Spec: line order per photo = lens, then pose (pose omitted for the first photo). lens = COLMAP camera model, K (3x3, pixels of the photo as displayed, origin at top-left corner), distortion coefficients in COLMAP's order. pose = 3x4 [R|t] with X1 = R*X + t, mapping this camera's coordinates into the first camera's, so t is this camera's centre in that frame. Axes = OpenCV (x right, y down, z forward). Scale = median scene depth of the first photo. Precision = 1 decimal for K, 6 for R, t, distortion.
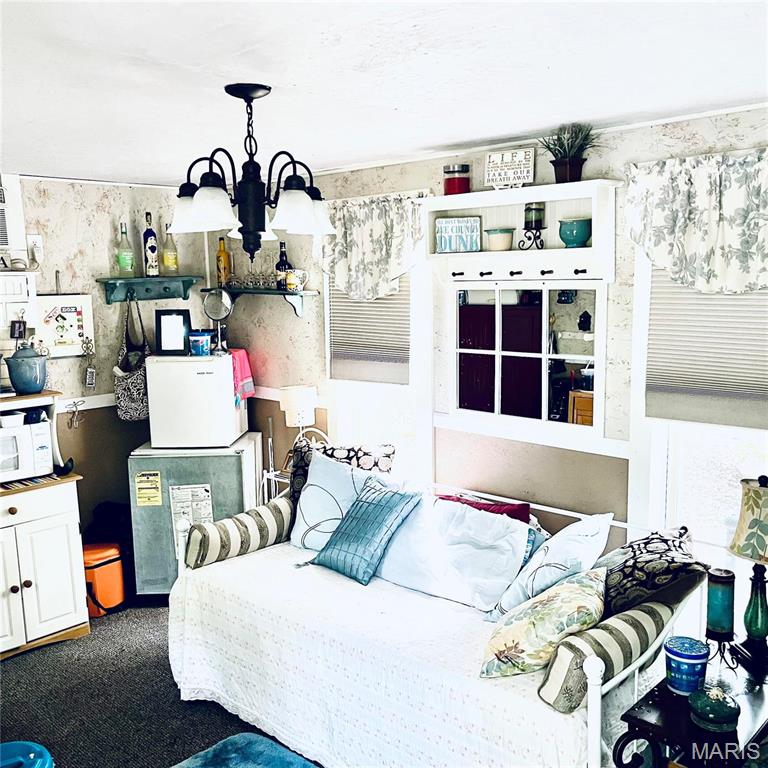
lens RADIAL K [[779.4, 0, 387.7], [0, 779.4, 384.4], [0, 0, 1]] dist [0.027732, 0.000000]
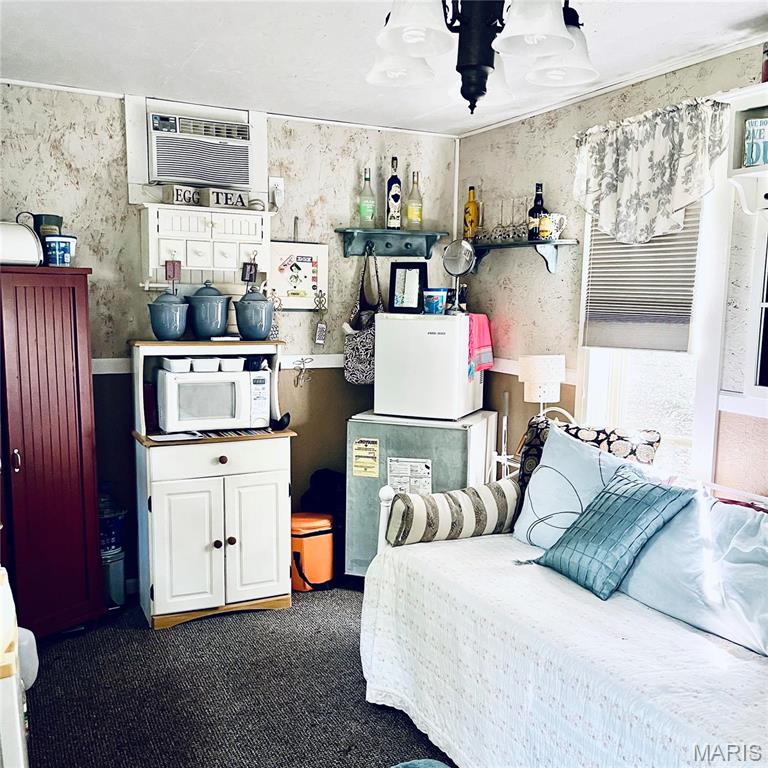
lens RADIAL K [[779.4, 0, 384.2], [0, 779.4, 382.2], [0, 0, 1]] dist [0.027732, 0.000000]
pose [[0.939711, 0.076056, -0.333404, 0.006115], [-0.086054, 0.996173, -0.015300, 0.064098], [0.330965, 0.043069, 0.942660, 0.175051]]
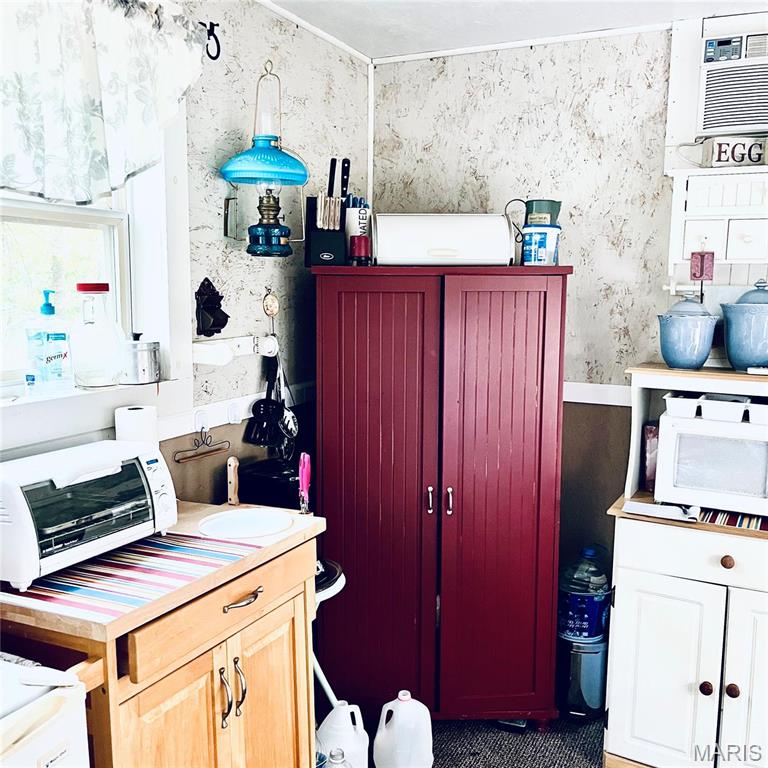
lens RADIAL K [[779.4, 0, 384.6], [0, 779.4, 390.5], [0, 0, 1]] dist [0.027732, 0.000000]
pose [[0.307625, 0.154533, -0.938875, -0.018418], [-0.157347, 0.981400, 0.109977, 0.008569], [0.938407, 0.113898, 0.326219, 0.526704]]
